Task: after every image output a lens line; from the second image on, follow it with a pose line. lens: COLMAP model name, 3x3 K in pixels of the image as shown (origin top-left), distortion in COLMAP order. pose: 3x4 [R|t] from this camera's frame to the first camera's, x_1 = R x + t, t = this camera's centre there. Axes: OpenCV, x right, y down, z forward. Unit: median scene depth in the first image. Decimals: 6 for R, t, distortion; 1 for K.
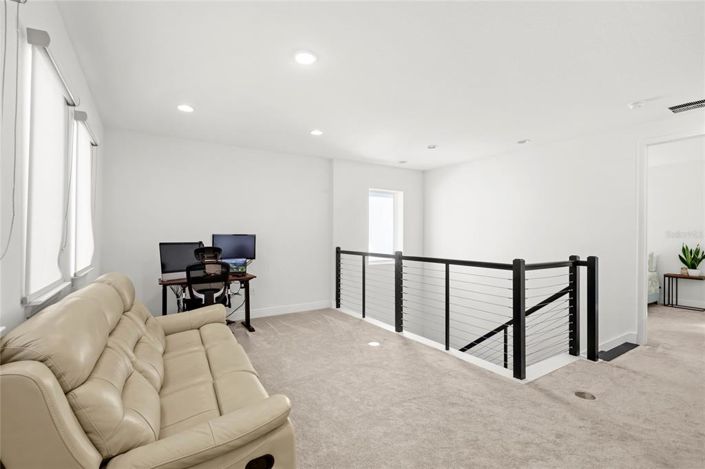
lens RADIAL K [[322.0, 0, 352.2], [0, 322.0, 233.2], [0, 0, 1]] dist [0.017647, 0.000373]
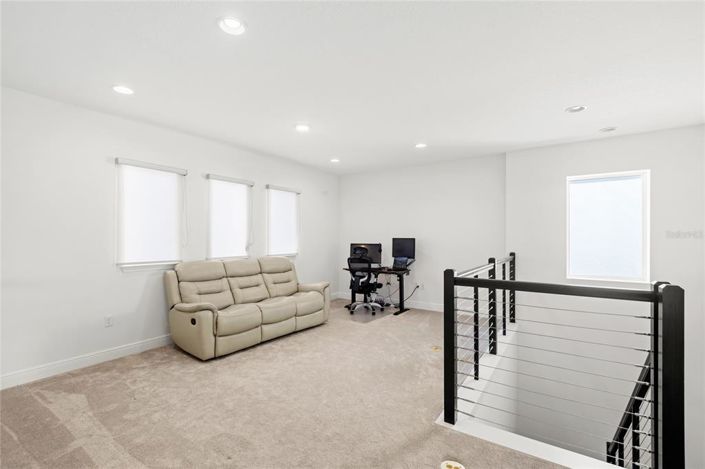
lens RADIAL K [[322.0, 0, 352.6], [0, 322.0, 233.4], [0, 0, 1]] dist [0.017647, 0.000373]
pose [[0.396213, -0.007113, -0.918131, 0.732812], [0.010612, 0.999939, -0.003168, -0.013021], [0.918097, -0.008489, 0.396264, 0.317739]]
